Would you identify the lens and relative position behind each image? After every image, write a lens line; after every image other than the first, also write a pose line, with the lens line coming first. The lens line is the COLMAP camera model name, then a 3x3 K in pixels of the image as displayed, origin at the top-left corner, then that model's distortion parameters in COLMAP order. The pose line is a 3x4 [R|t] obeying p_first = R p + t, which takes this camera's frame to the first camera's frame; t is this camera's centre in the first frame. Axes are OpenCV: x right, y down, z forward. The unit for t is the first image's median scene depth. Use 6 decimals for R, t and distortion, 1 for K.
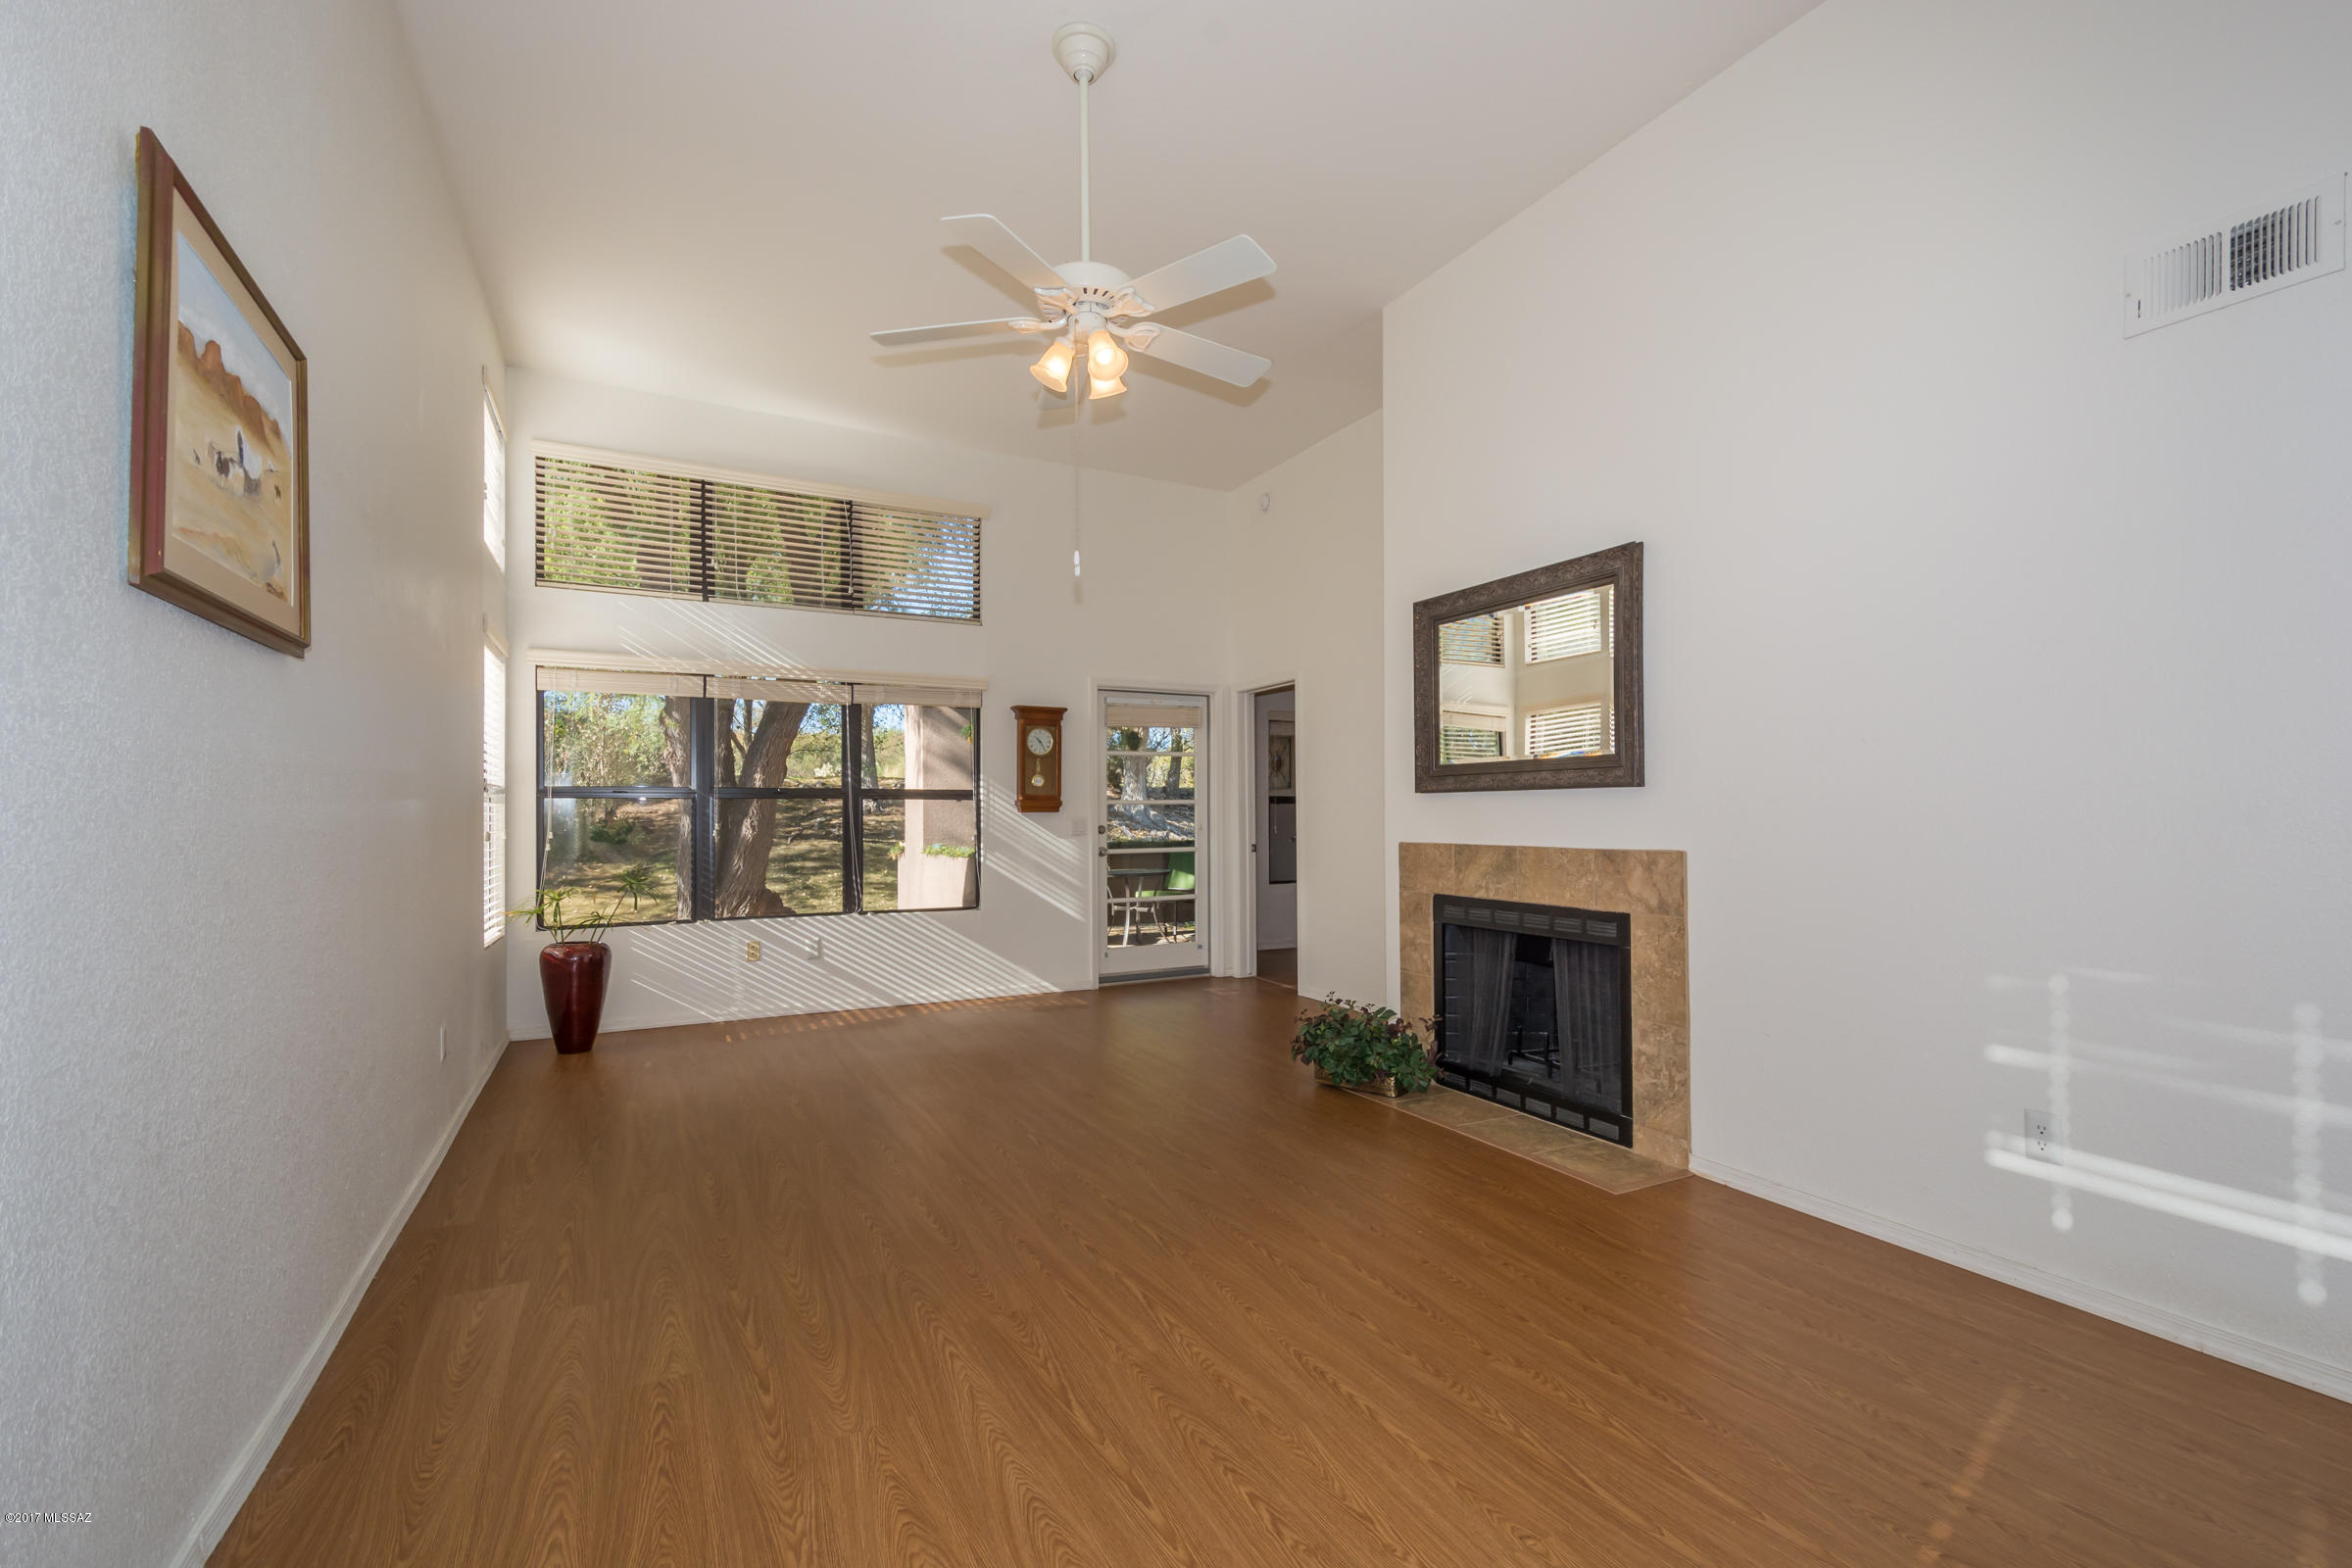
lens RADIAL K [[1051.3, 0, 1173.7], [0, 1051.3, 799.3], [0, 0, 1]] dist [0.018721, -0.008282]
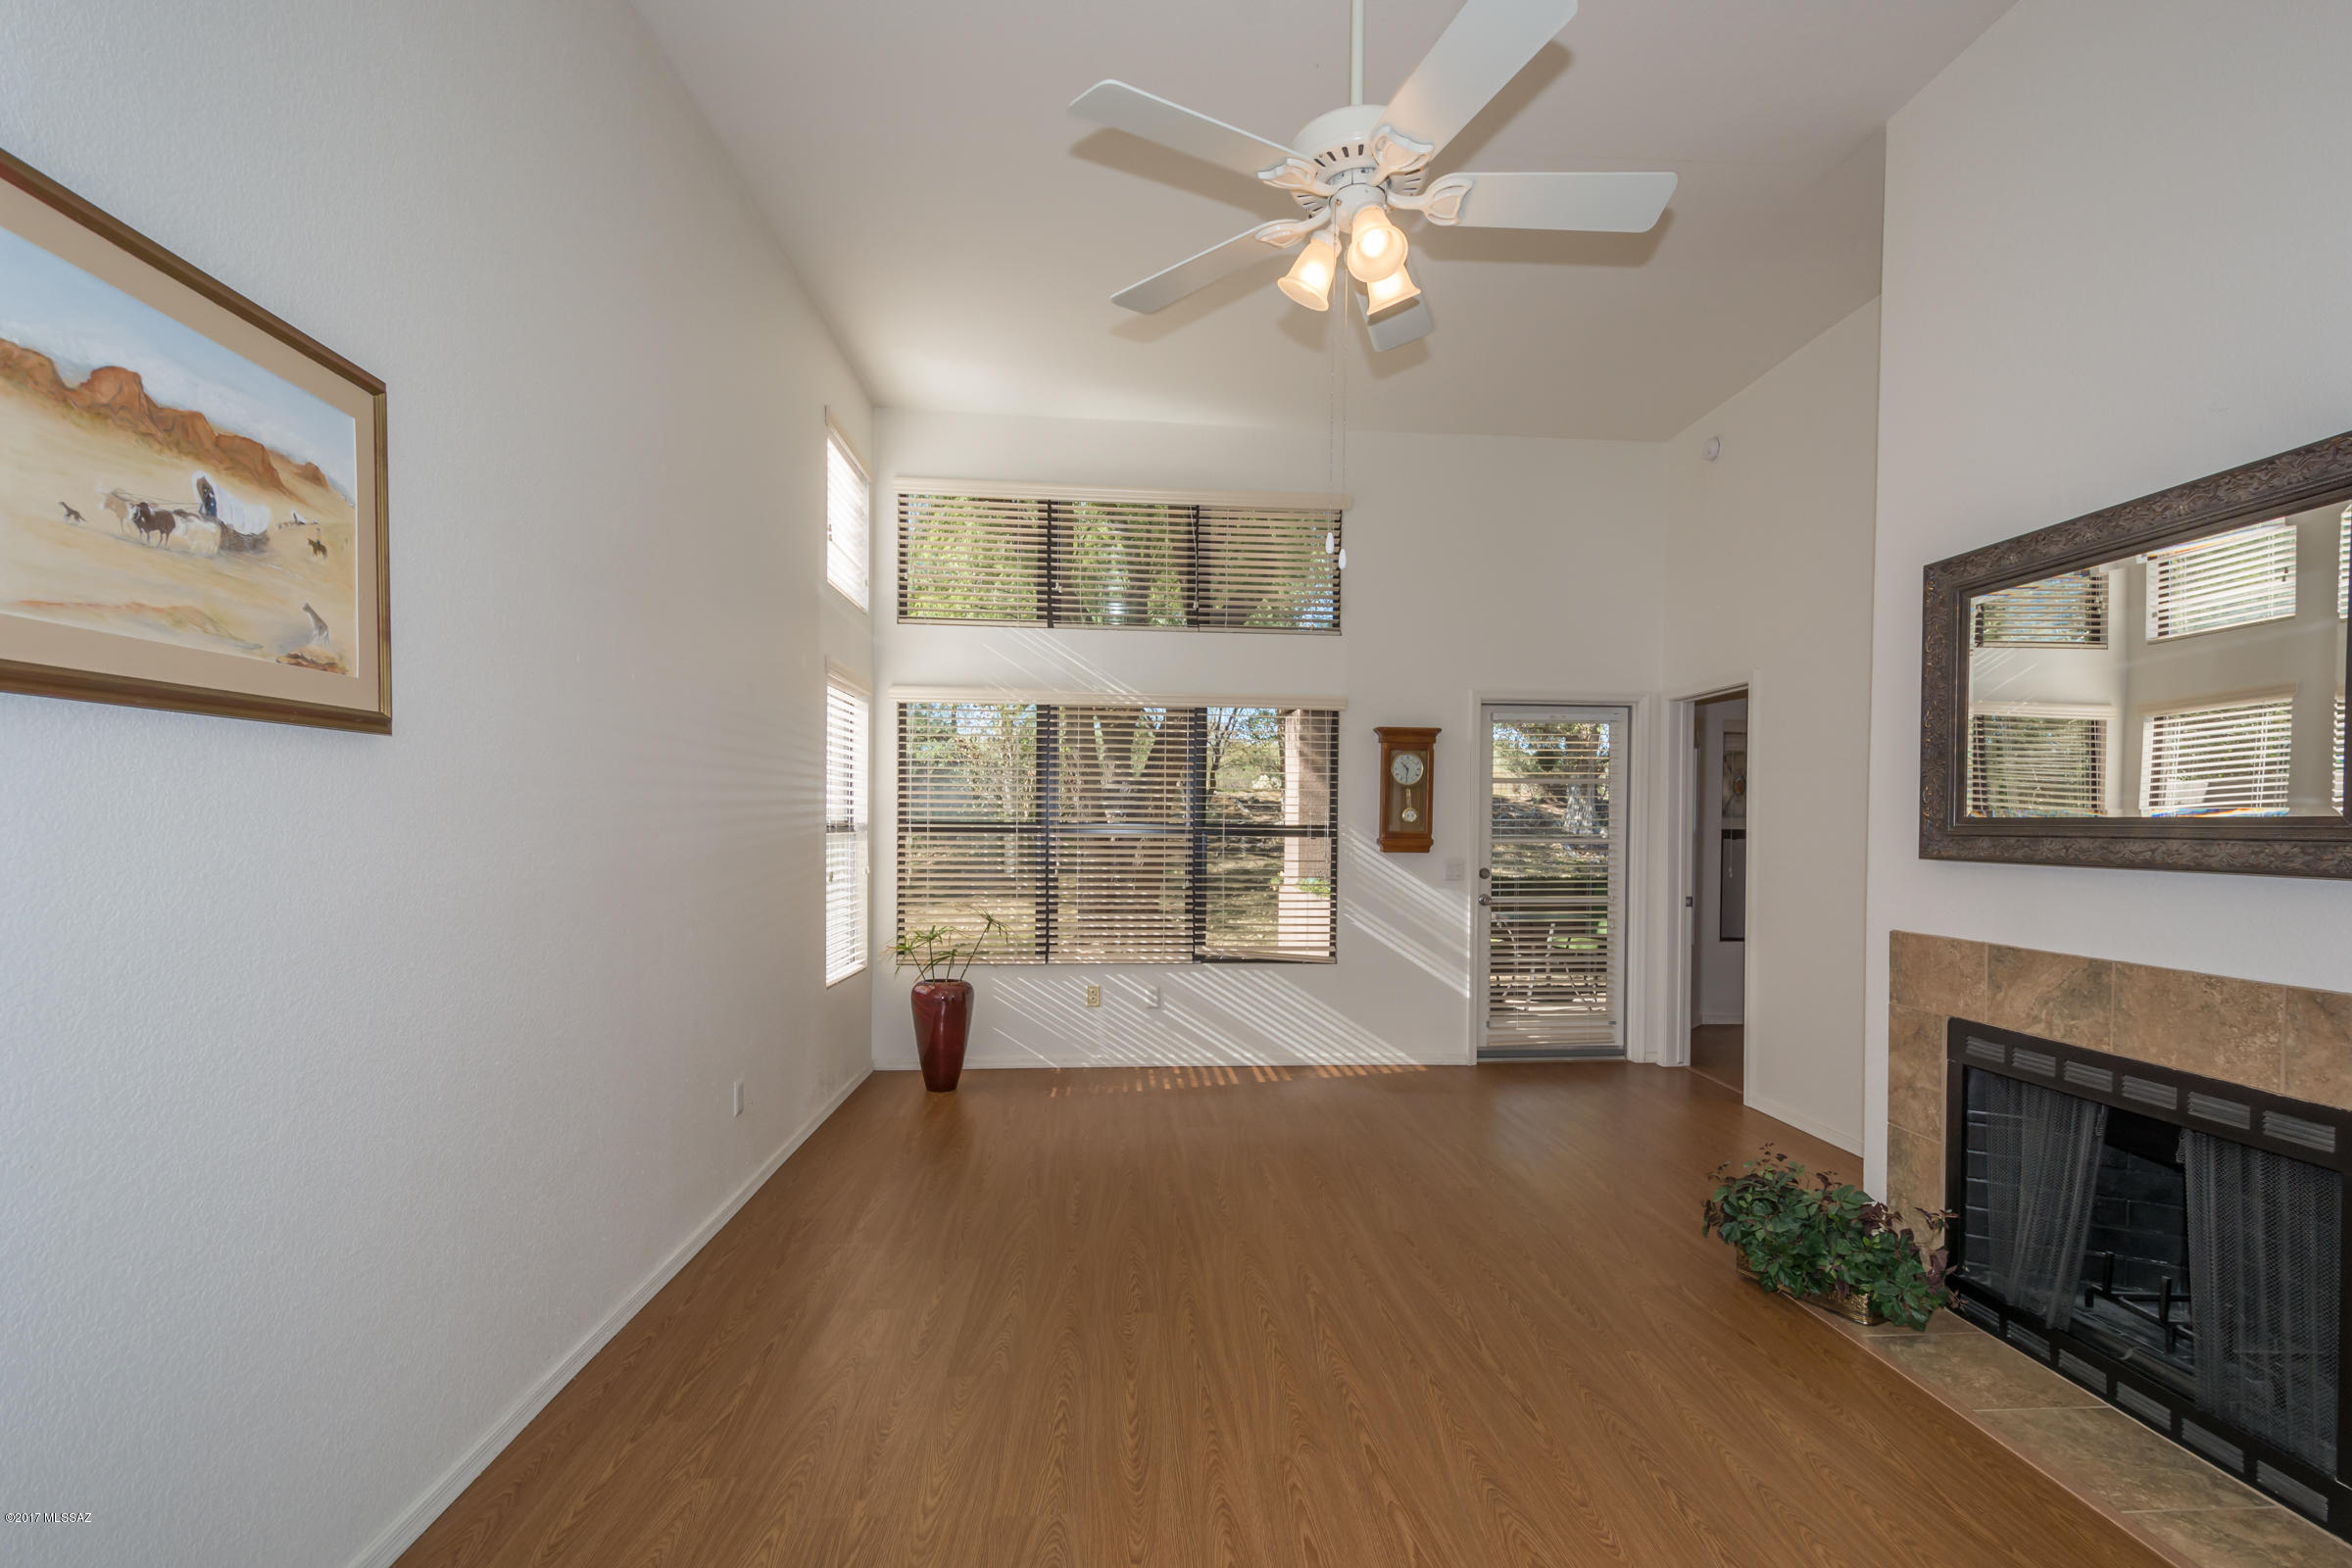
lens RADIAL K [[1051.3, 0, 1197.9], [0, 1051.3, 834.6], [0, 0, 1]] dist [0.018721, -0.008282]
pose [[0.919650, 0.017402, -0.392354, 0.076332], [-0.005867, 0.999515, 0.030580, -0.039855], [0.392696, -0.025821, 0.919306, 0.223657]]
